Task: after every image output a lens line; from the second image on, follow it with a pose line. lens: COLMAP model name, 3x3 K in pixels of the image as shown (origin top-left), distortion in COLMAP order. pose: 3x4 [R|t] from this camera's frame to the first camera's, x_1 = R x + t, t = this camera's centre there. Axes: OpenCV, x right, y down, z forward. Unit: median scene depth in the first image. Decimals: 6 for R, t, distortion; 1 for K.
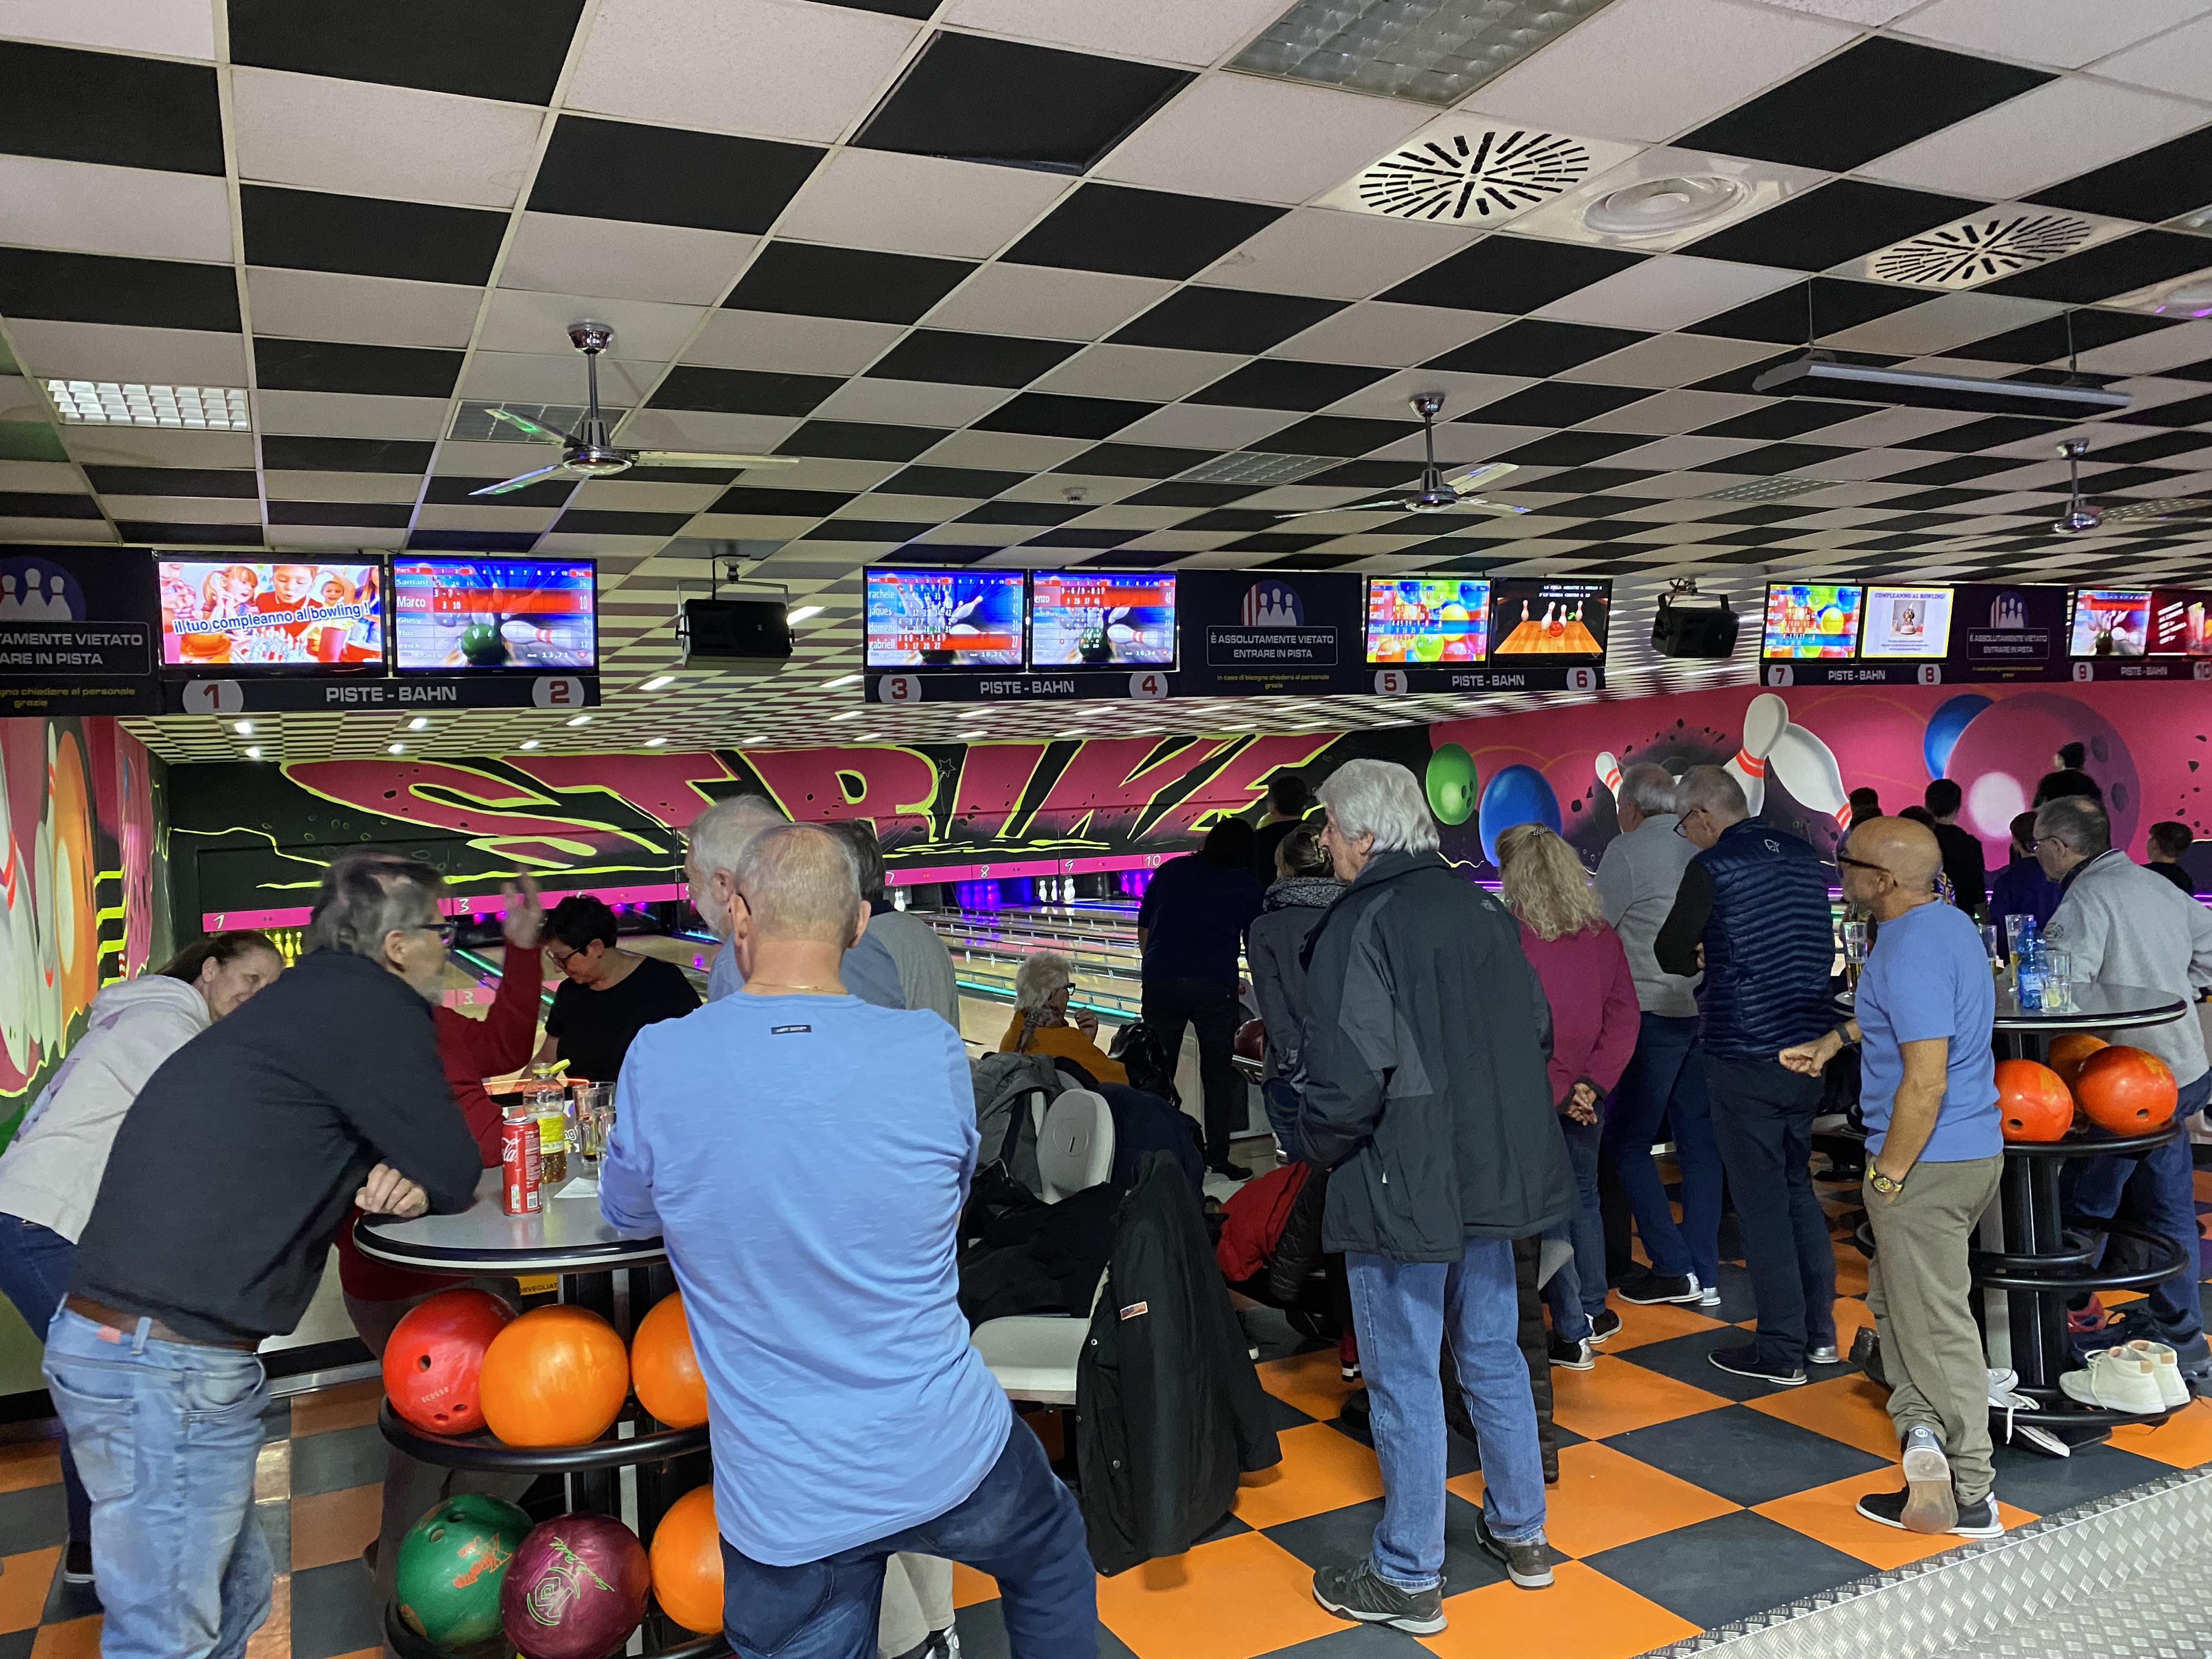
lens RADIAL K [[1706.2, 0, 1119.6], [0, 1706.2, 825.0], [0, 0, 1]] dist [0.043218, -0.065689]
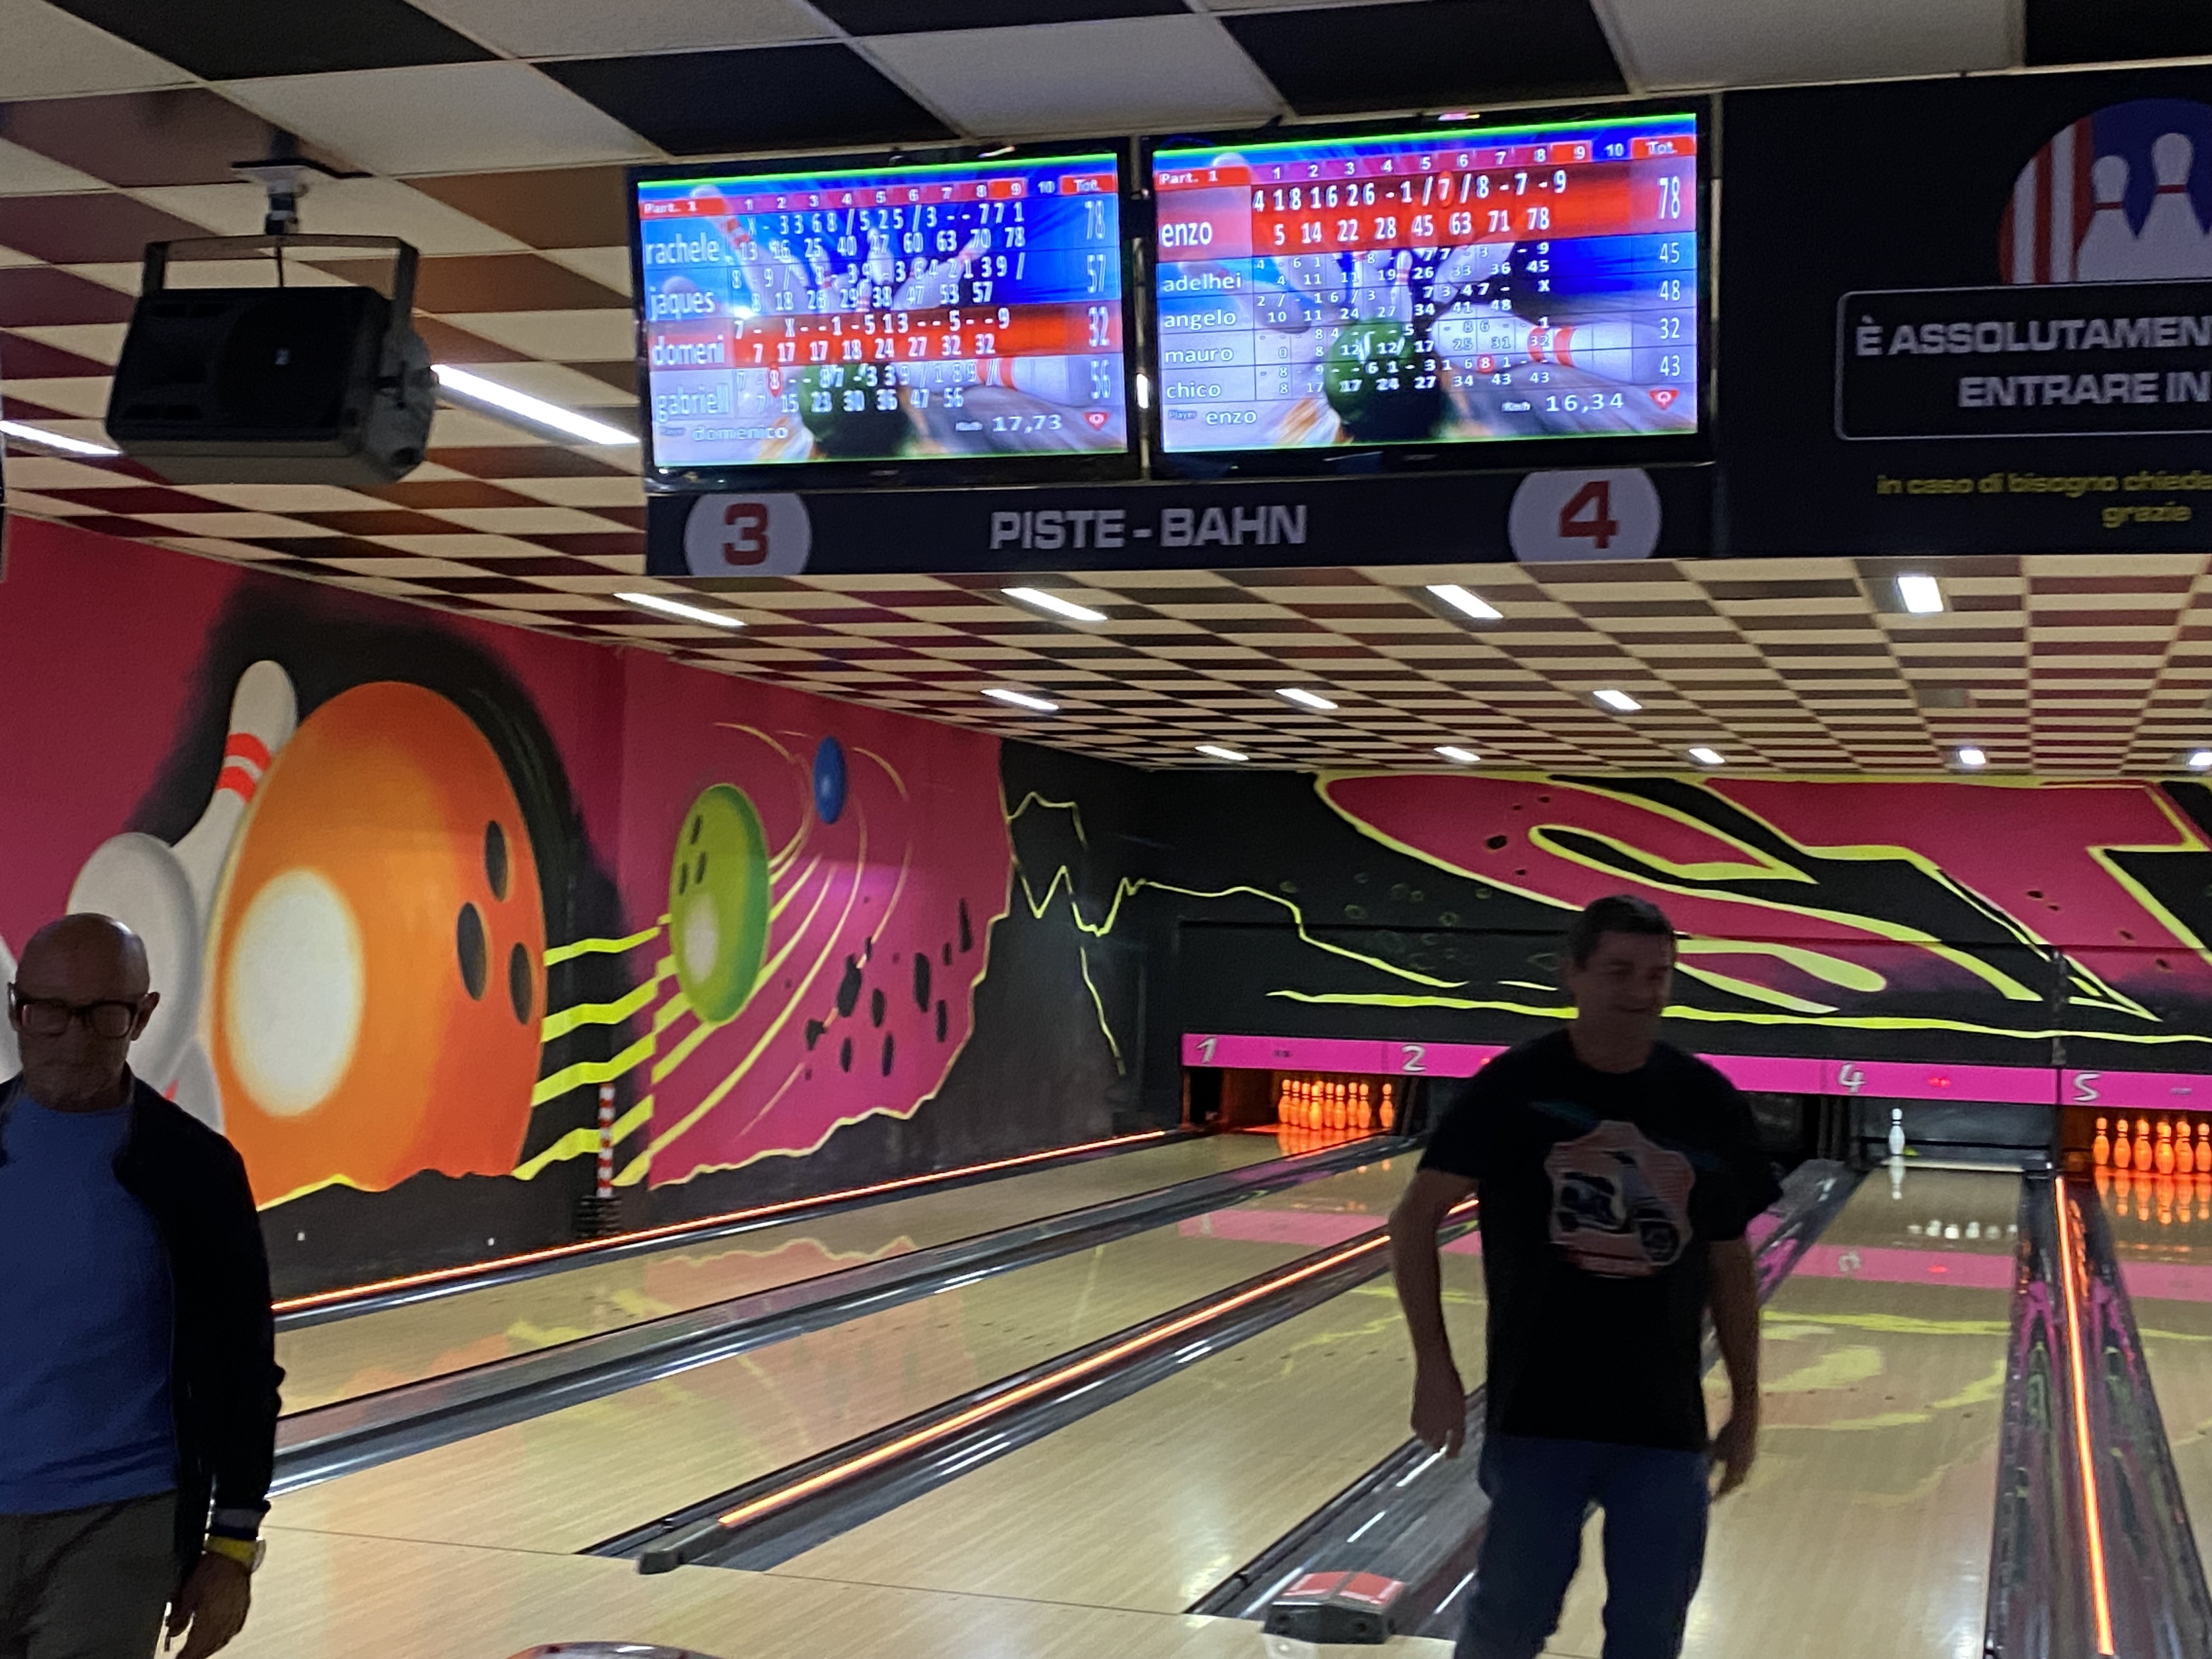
lens RADIAL K [[2992.4, 0, 1044.3], [0, 2992.4, 760.8], [0, 0, 1]] dist [0.226189, -0.817715]
pose [[0.713705, 0.029482, -0.699826, 0.304888], [-0.066769, 0.997428, -0.026074, -0.023191], [0.697257, 0.065335, 0.713838, 0.592500]]
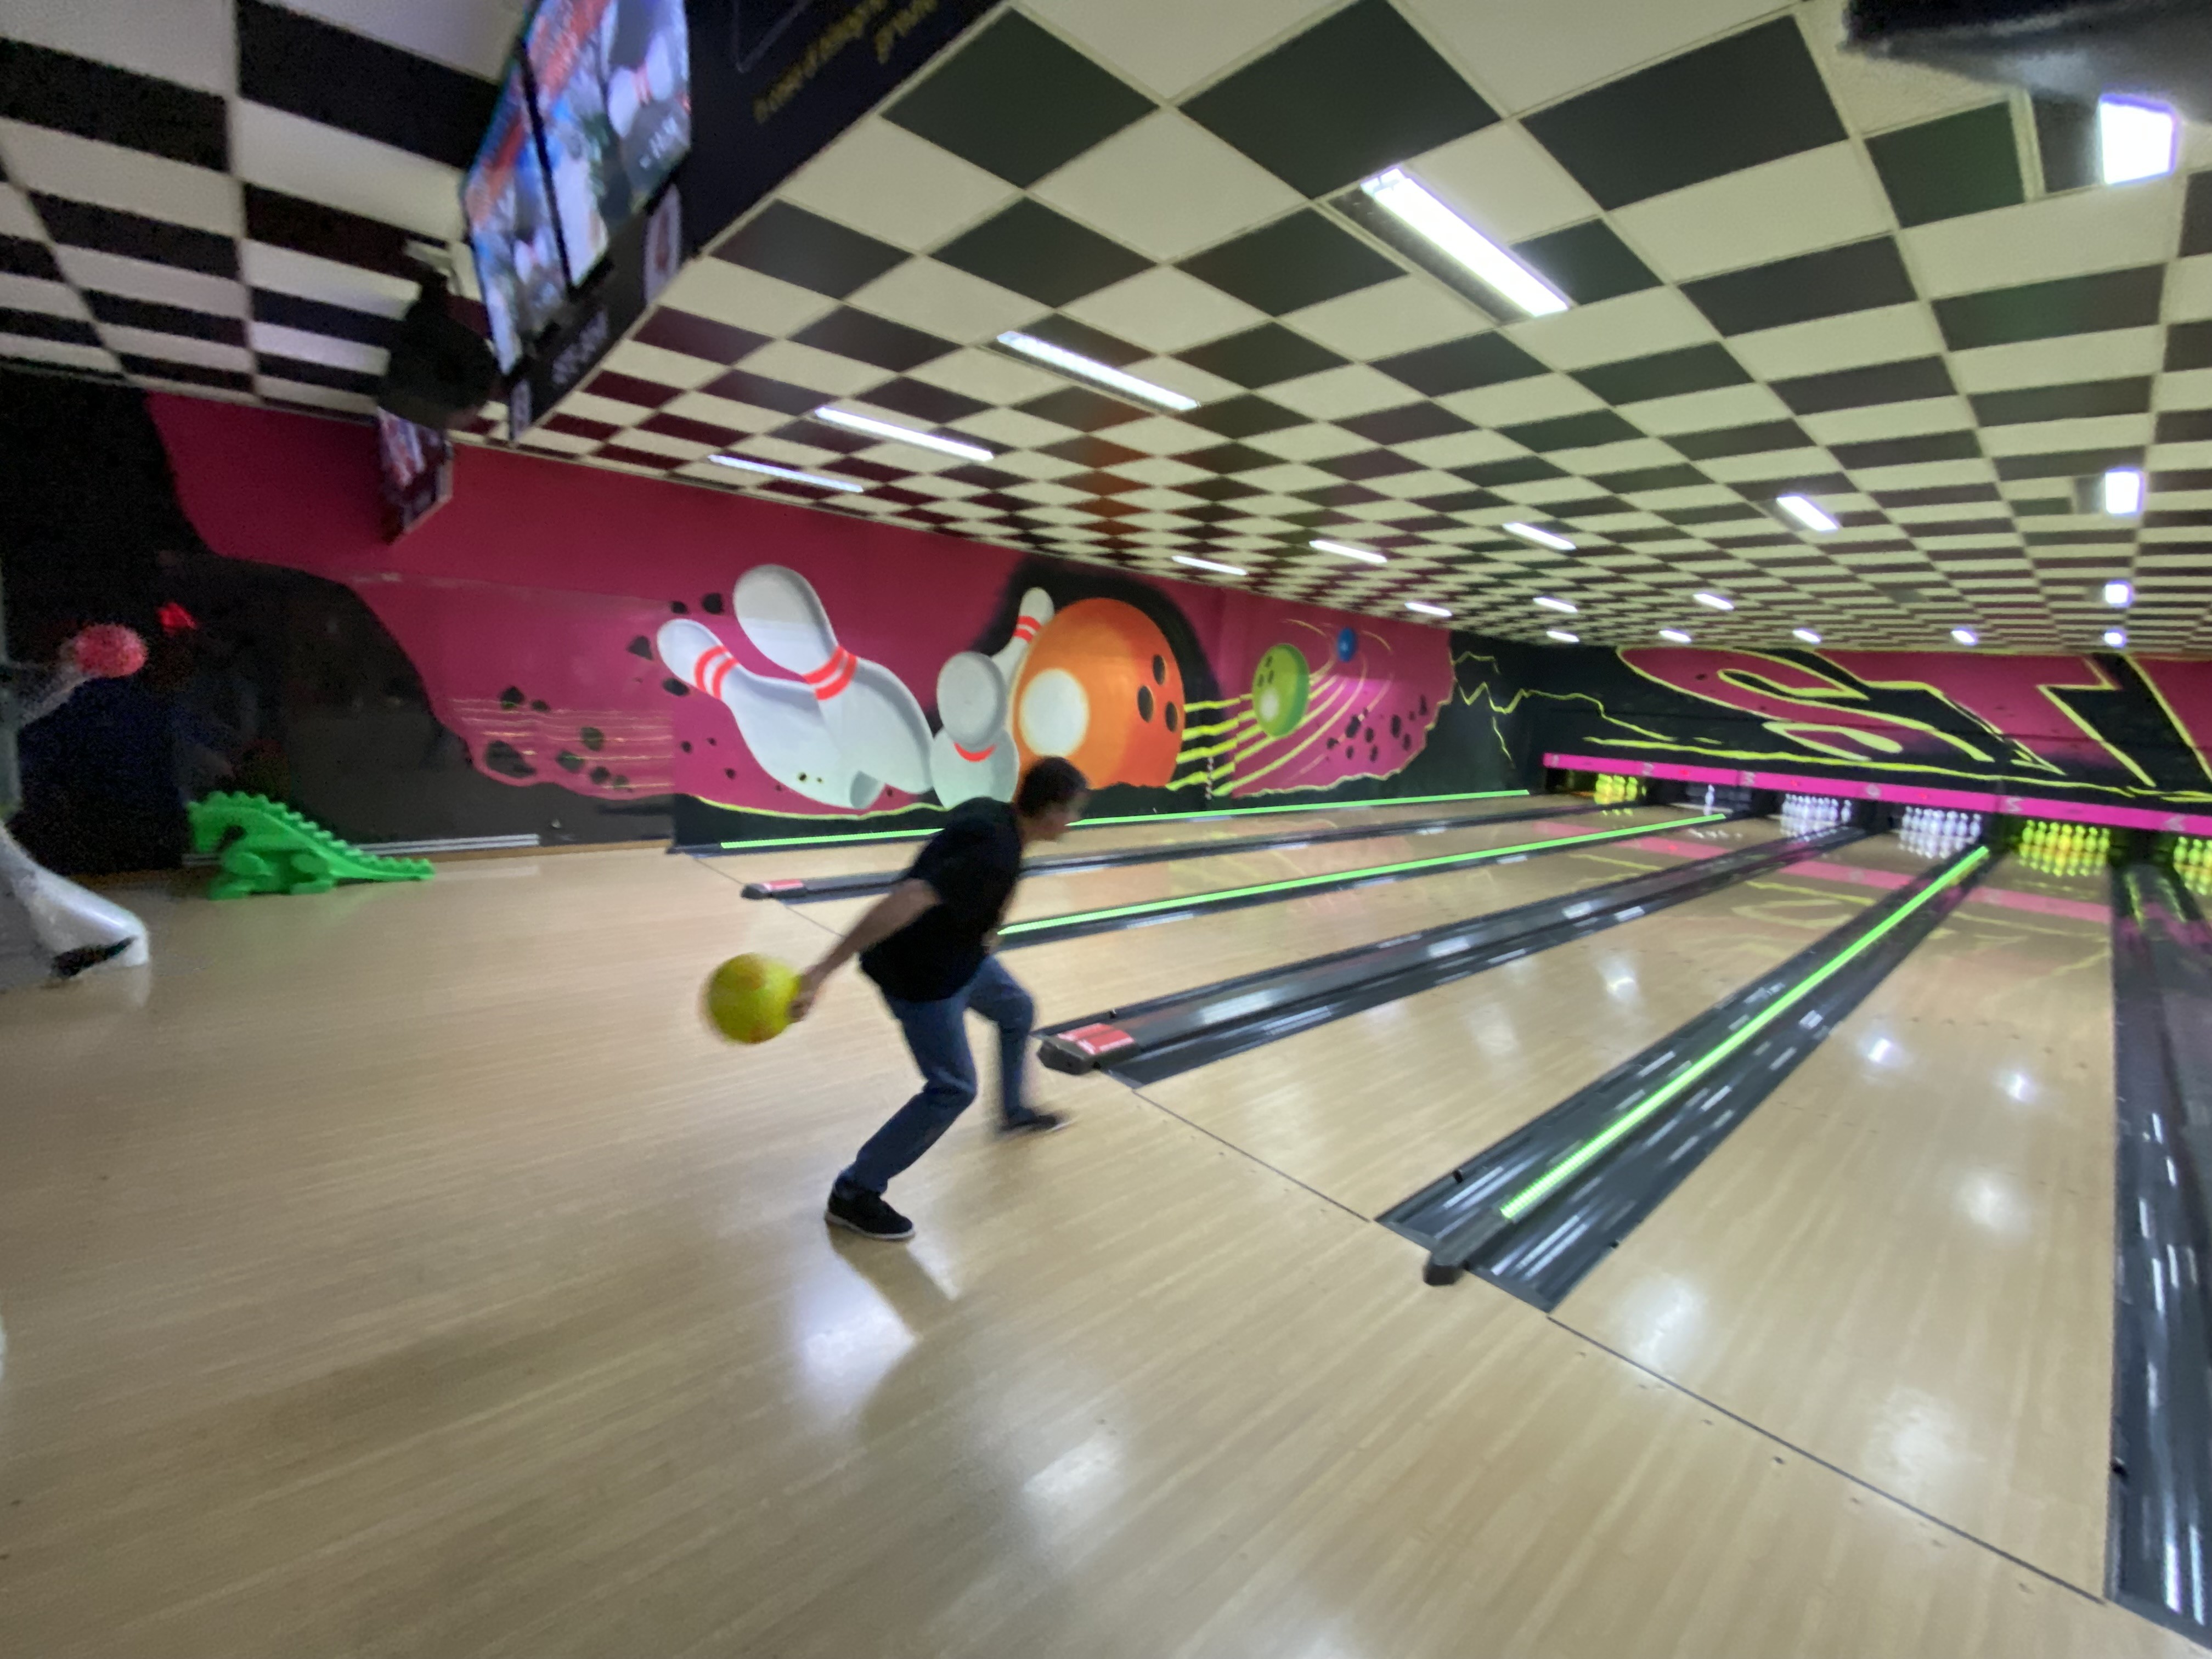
lens RADIAL K [[925.9, 0, 1106.0], [0, 925.9, 829.5], [0, 0, 1]] dist [0.057369, -0.043292]
pose [[0.278820, 0.212828, -0.936463, 0.241842], [-0.081463, 0.976861, 0.197754, -0.024830], [0.956882, 0.021150, 0.289706, 1.019503]]
